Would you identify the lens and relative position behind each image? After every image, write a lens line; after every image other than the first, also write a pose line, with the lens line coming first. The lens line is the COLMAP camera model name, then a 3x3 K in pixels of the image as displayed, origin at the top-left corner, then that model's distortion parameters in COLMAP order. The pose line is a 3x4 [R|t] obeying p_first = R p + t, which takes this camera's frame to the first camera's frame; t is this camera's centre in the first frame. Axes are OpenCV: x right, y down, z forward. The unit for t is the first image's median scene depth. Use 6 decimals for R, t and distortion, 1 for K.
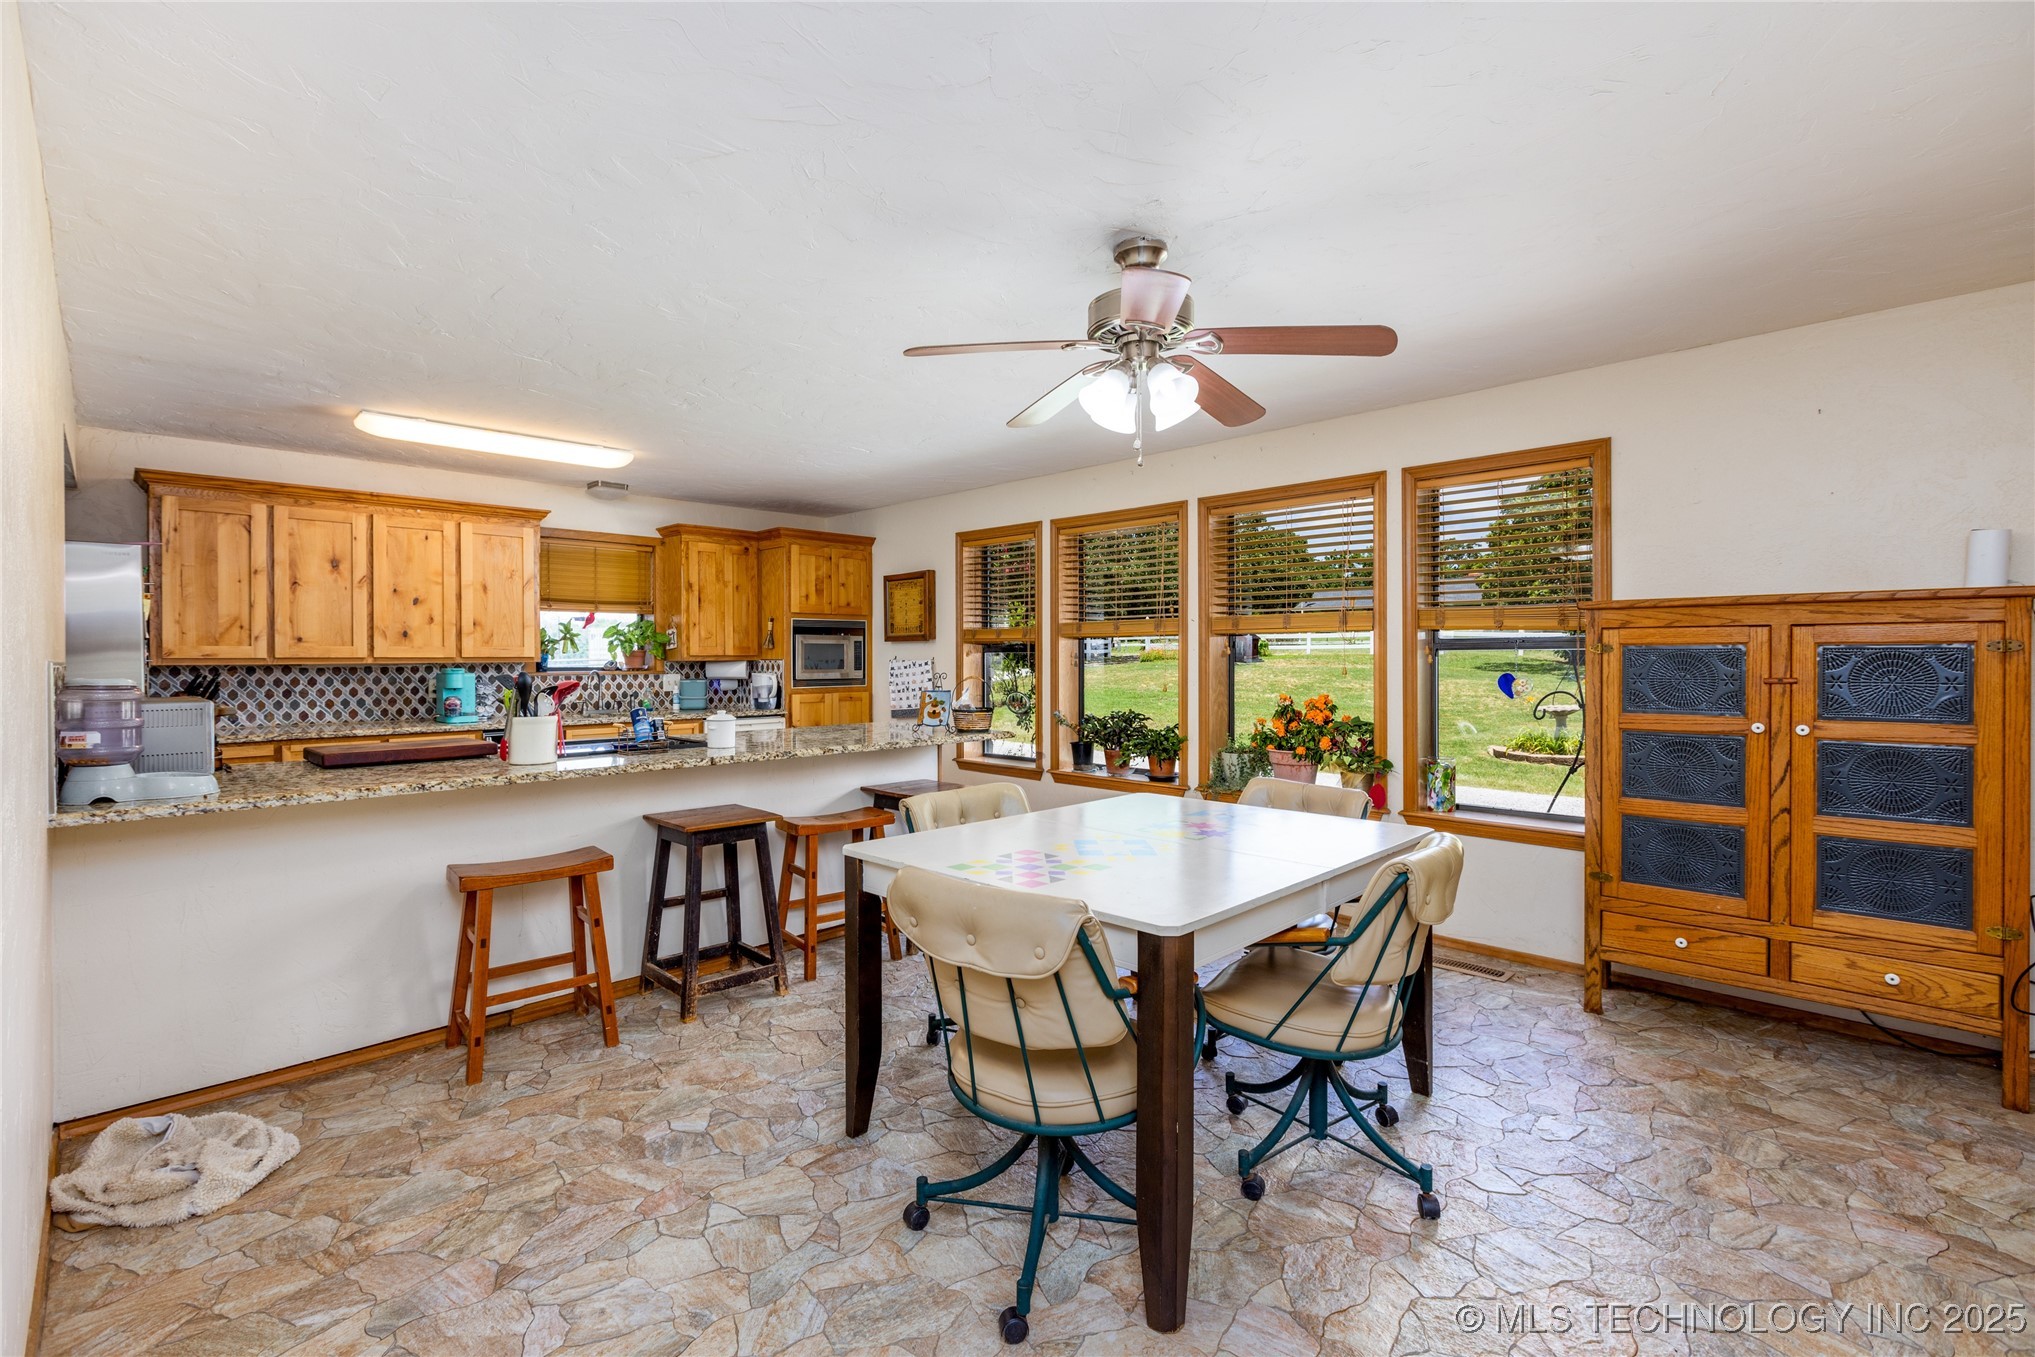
lens RADIAL K [[908.7, 0, 1013.8], [0, 908.7, 655.5], [0, 0, 1]] dist [0.003622, 0.000178]
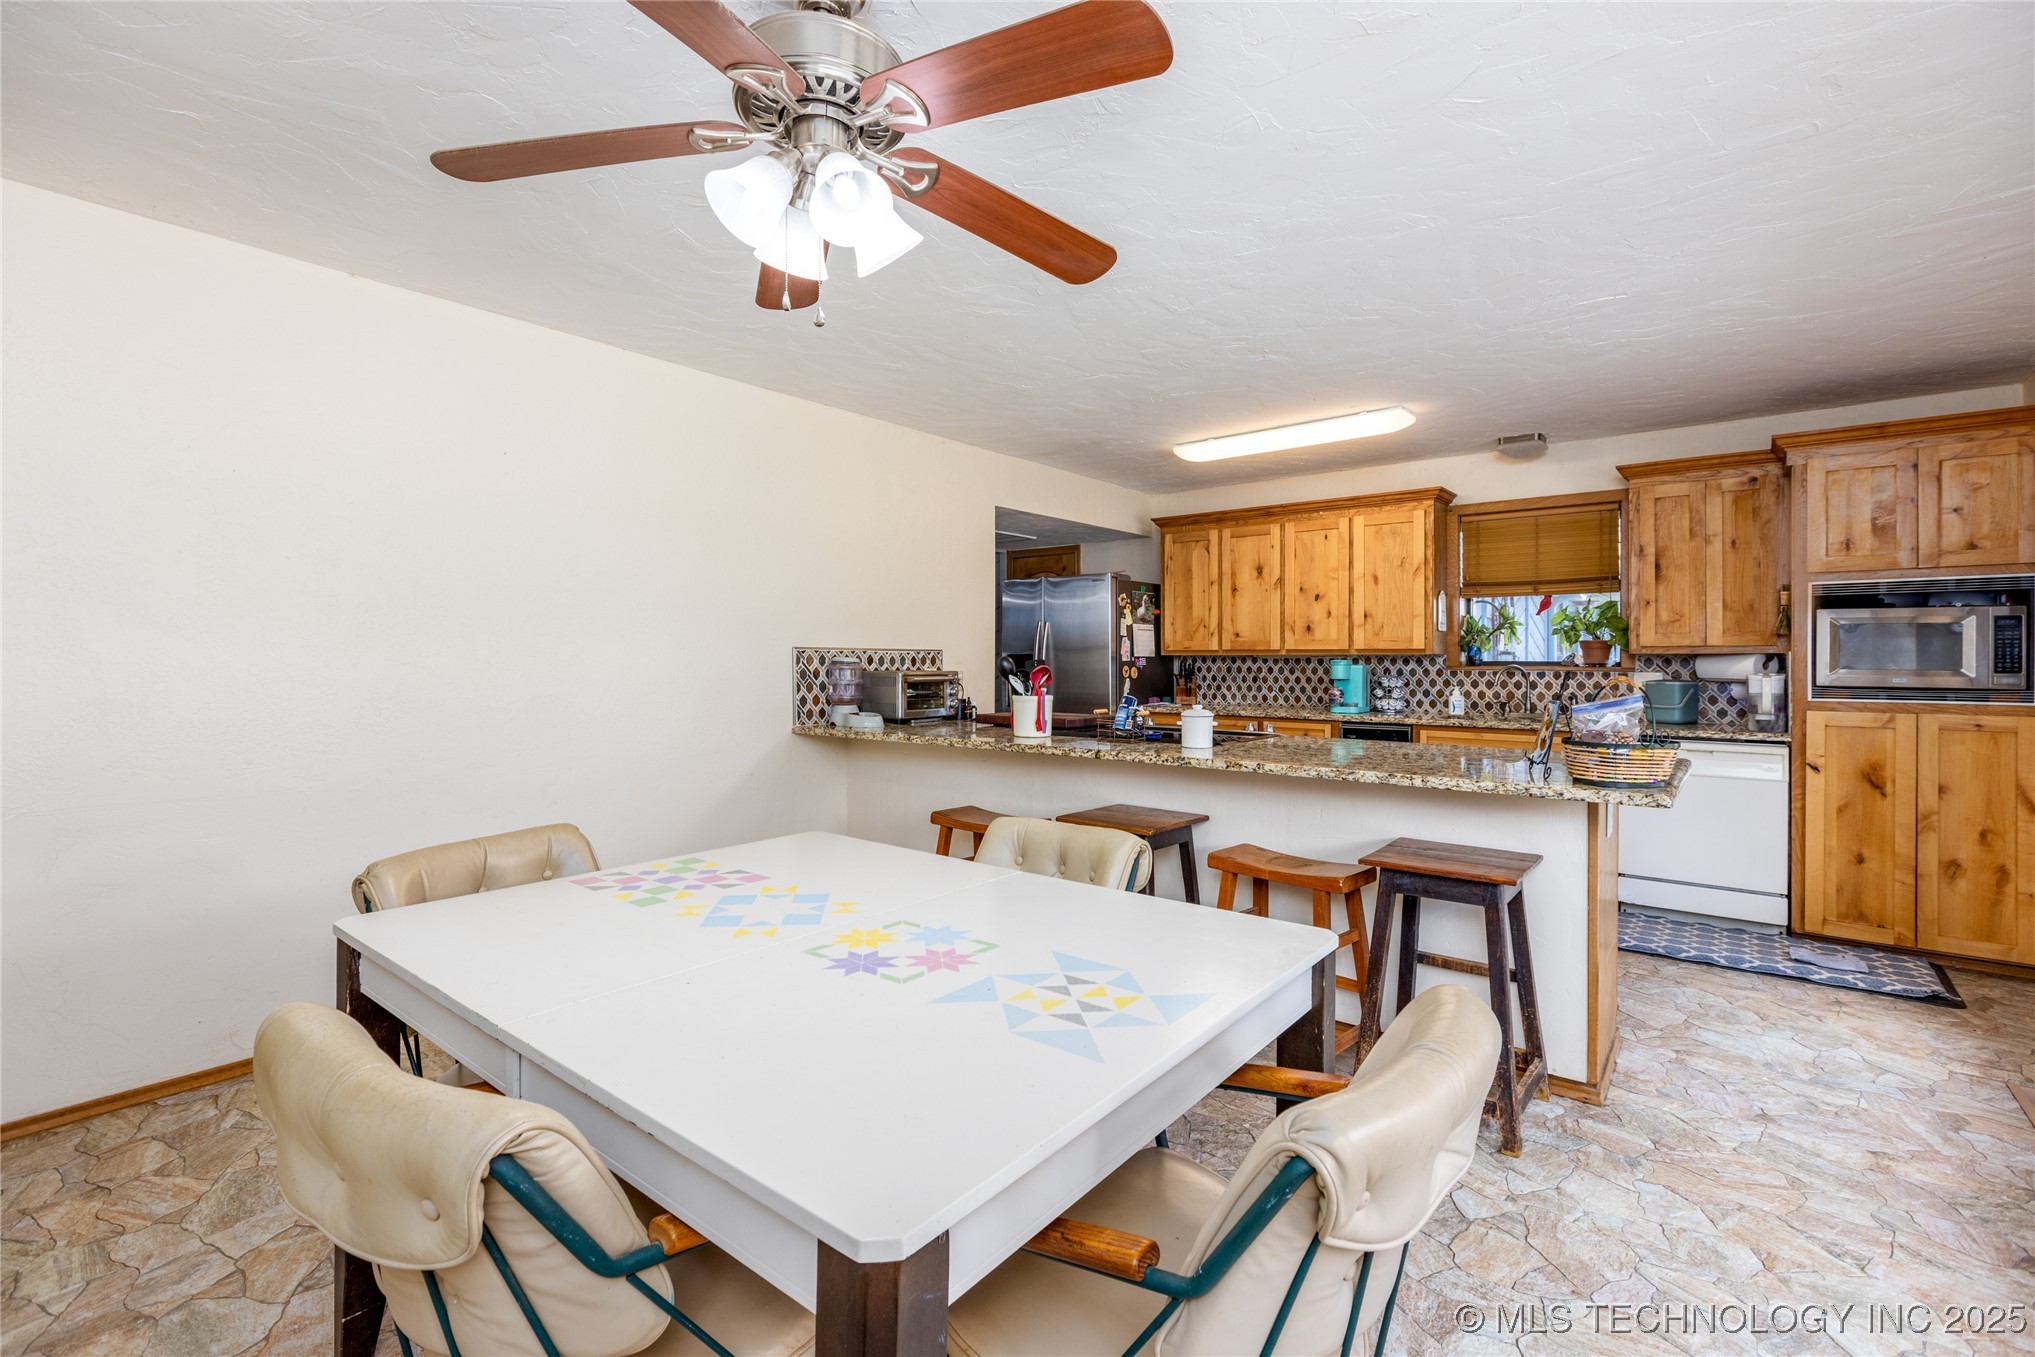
lens RADIAL K [[908.7, 0, 1013.8], [0, 908.7, 655.5], [0, 0, 1]] dist [0.003622, 0.000178]
pose [[0.105745, 0.000445, -0.994393, 0.371198], [-0.000334, 1.000000, 0.000412, 0.008944], [0.994393, 0.000288, 0.105745, 0.521736]]
